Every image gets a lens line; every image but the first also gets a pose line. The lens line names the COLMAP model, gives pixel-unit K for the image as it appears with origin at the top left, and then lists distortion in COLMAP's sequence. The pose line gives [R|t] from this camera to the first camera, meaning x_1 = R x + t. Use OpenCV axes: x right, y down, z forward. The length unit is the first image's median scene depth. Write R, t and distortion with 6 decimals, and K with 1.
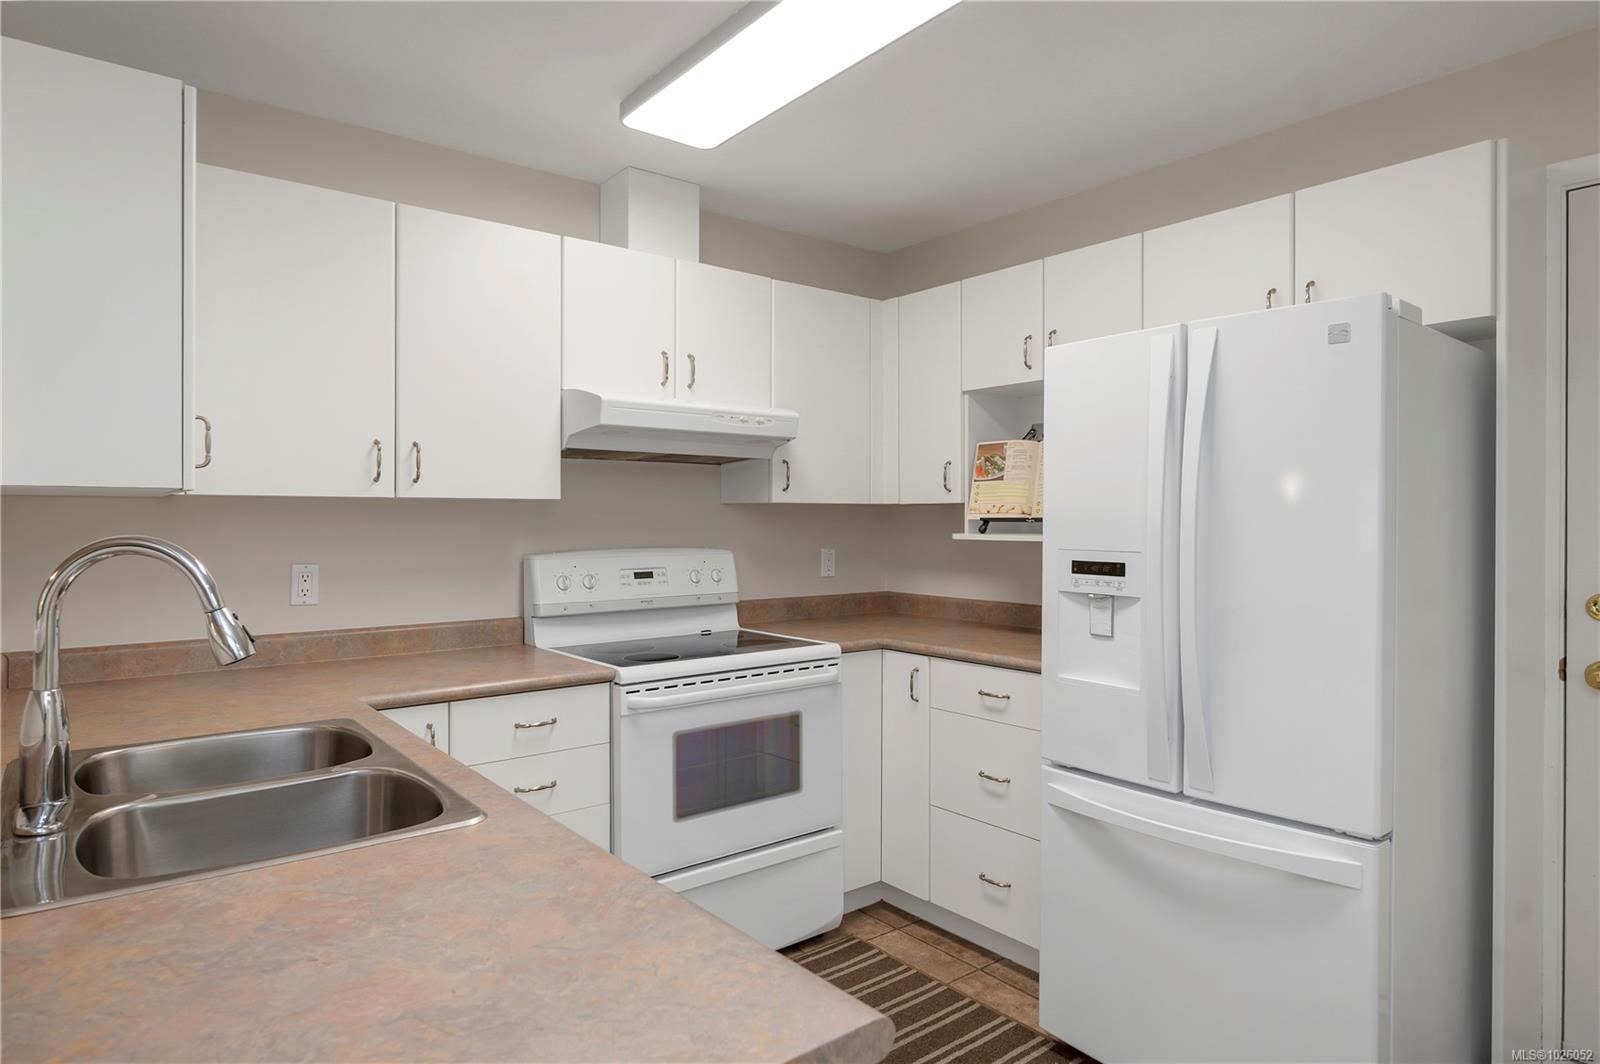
lens RADIAL K [[936.2, 0, 799.6], [0, 936.2, 522.4], [0, 0, 1]] dist [0.002305, 0.000949]
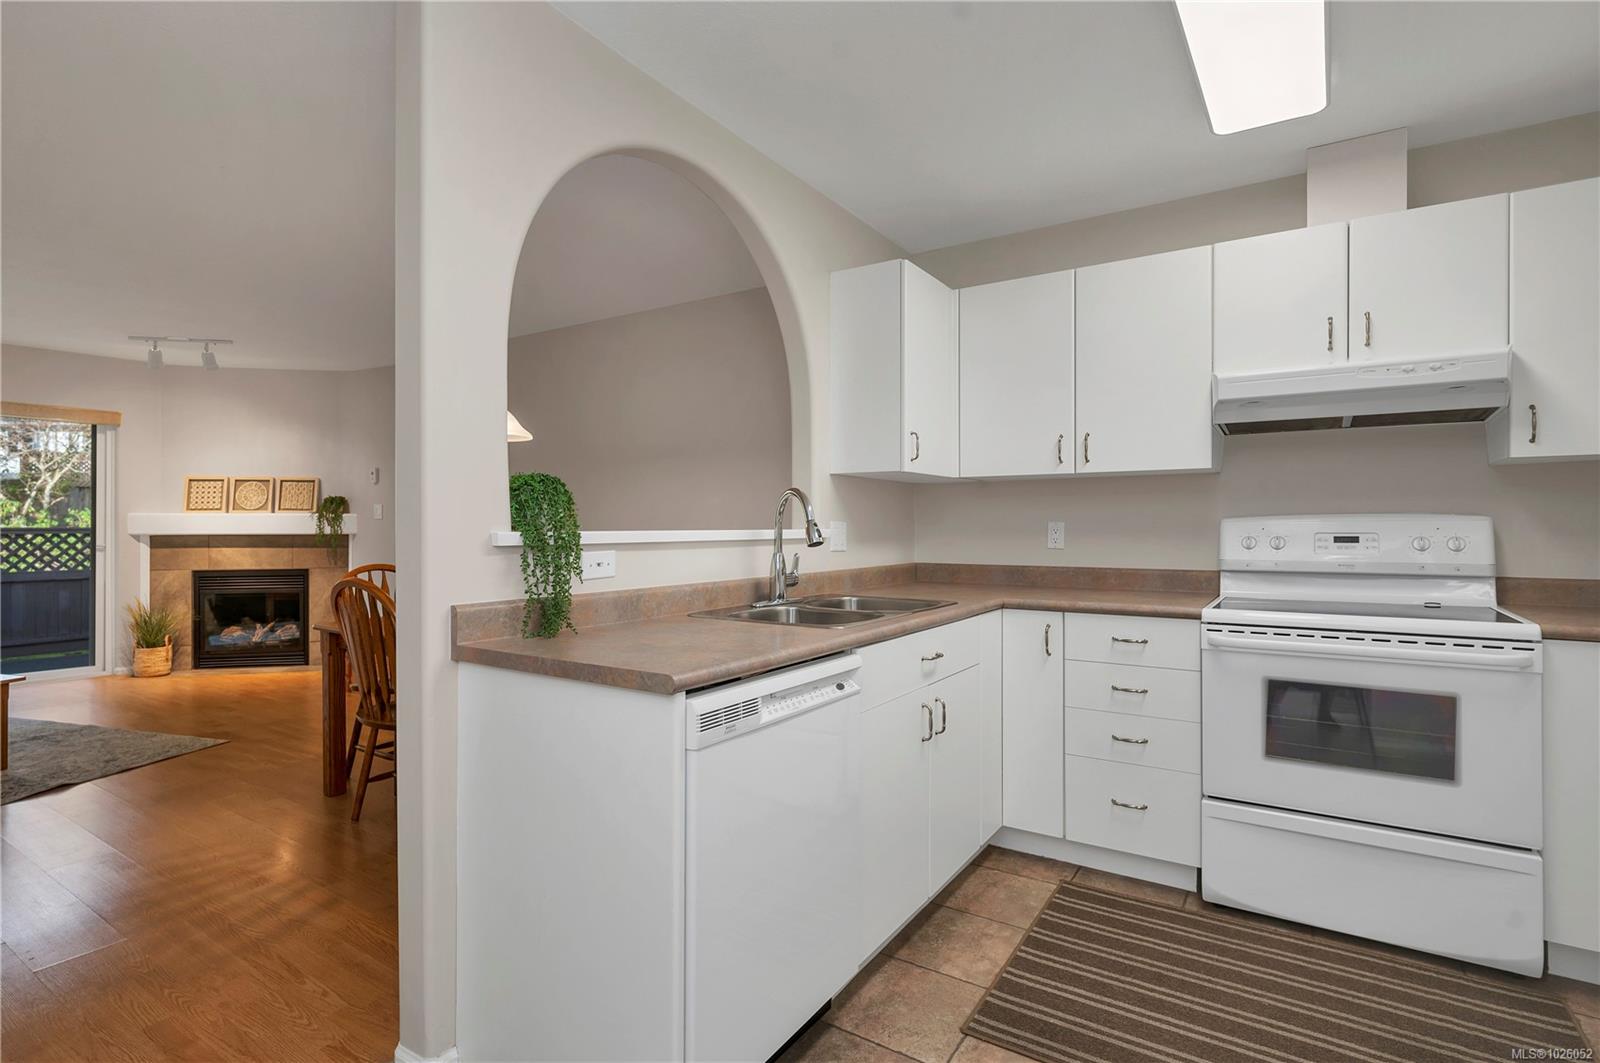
lens RADIAL K [[767.0, 0, 802.0], [0, 767.0, 525.0], [0, 0, 1]] dist [-0.002298, 0.000340]
pose [[0.316621, 0.000076, -0.948552, 0.461996], [-0.003385, 0.999994, -0.001050, 0.046265], [0.948546, 0.003543, 0.316619, 0.189722]]
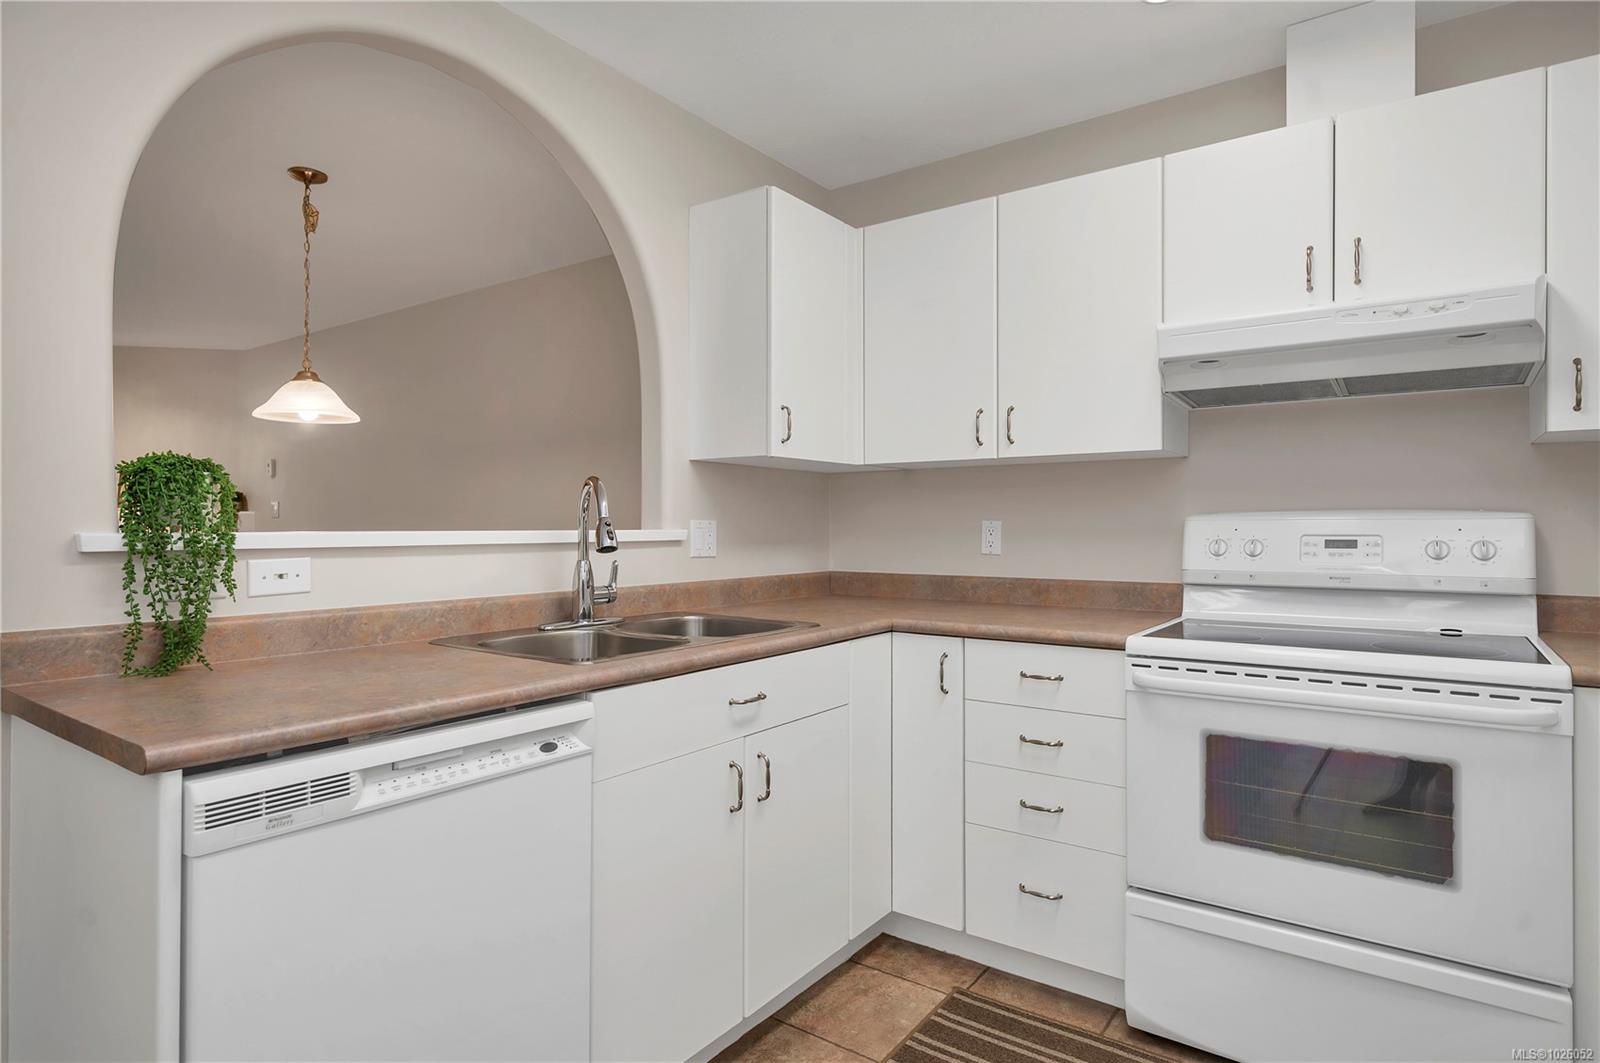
lens RADIAL K [[849.5, 0, 802.7], [0, 849.5, 525.0], [0, 0, 1]] dist [-0.001109, -0.000909]
pose [[0.273391, 0.000799, -0.961903, 0.404555], [-0.004042, 0.999992, -0.000318, 0.045705], [0.961894, 0.003975, 0.273392, 0.413111]]
